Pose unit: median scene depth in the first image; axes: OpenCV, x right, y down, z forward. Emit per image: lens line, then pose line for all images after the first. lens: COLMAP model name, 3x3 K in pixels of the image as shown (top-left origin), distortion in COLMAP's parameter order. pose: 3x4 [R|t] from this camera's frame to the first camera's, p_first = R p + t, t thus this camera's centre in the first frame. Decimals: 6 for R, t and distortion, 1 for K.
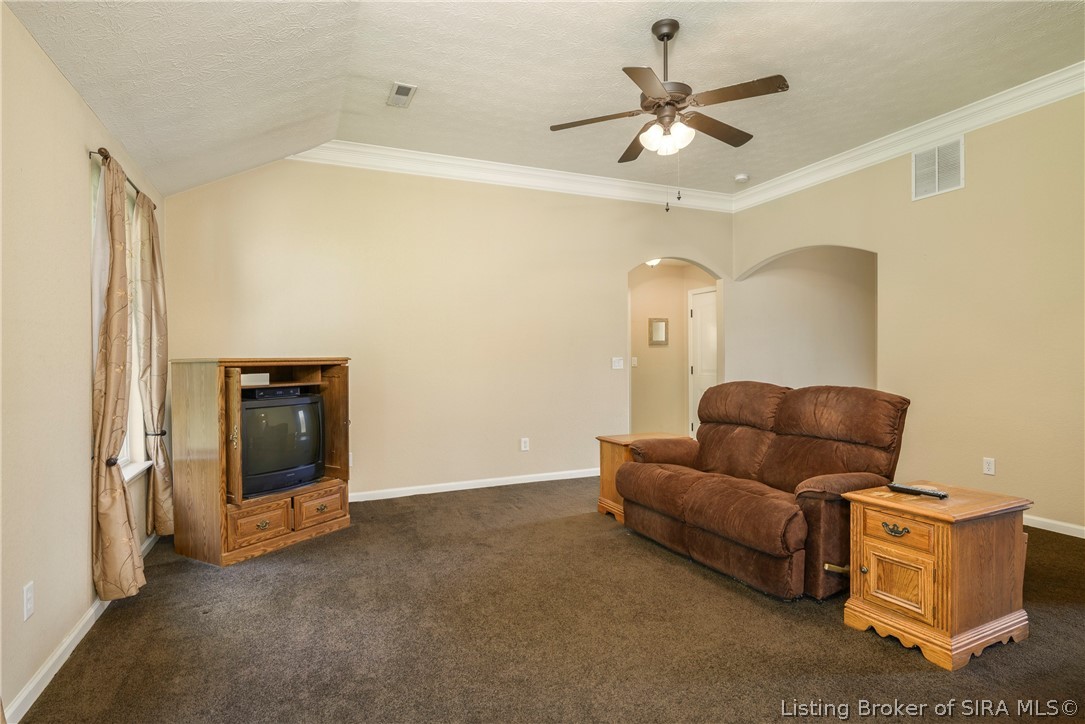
lens RADIAL K [[557.4, 0, 546.8], [0, 557.4, 360.2], [0, 0, 1]] dist [0.003198, 0.001438]
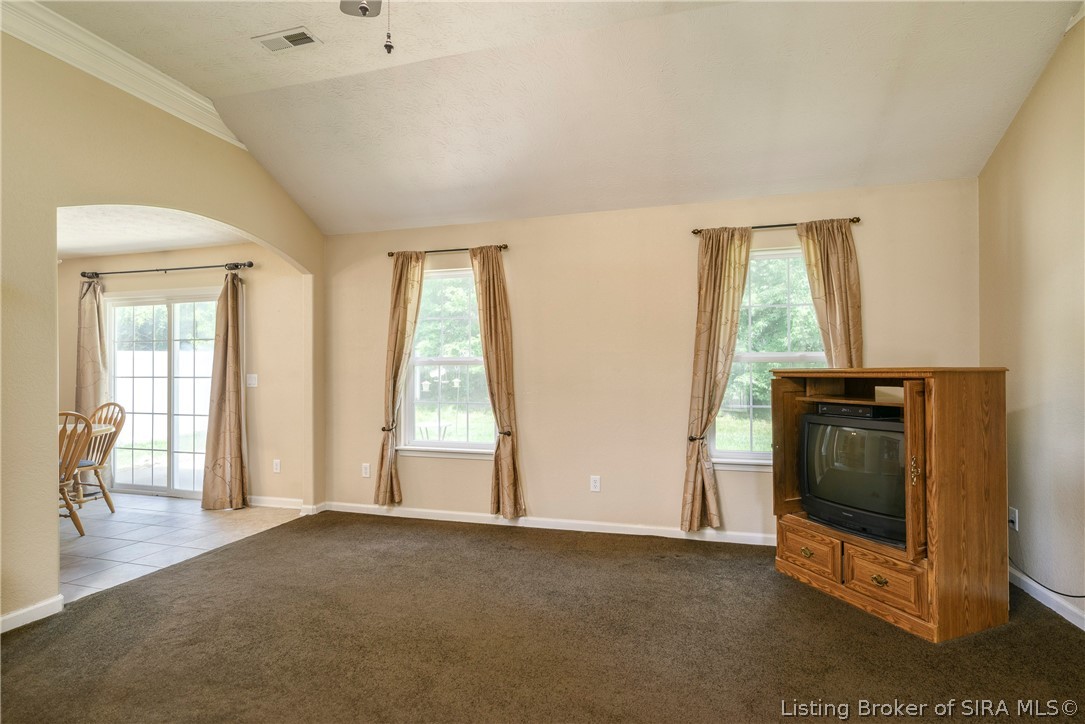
lens RADIAL K [[519.9, 0, 544.6], [0, 519.9, 363.6], [0, 0, 1]] dist [-0.000490, -0.001075]
pose [[-0.643676, 0.000618, -0.765298, 0.384947], [0.011366, 0.999897, -0.008752, -0.009218], [0.765214, -0.014332, -0.643617, 1.131556]]
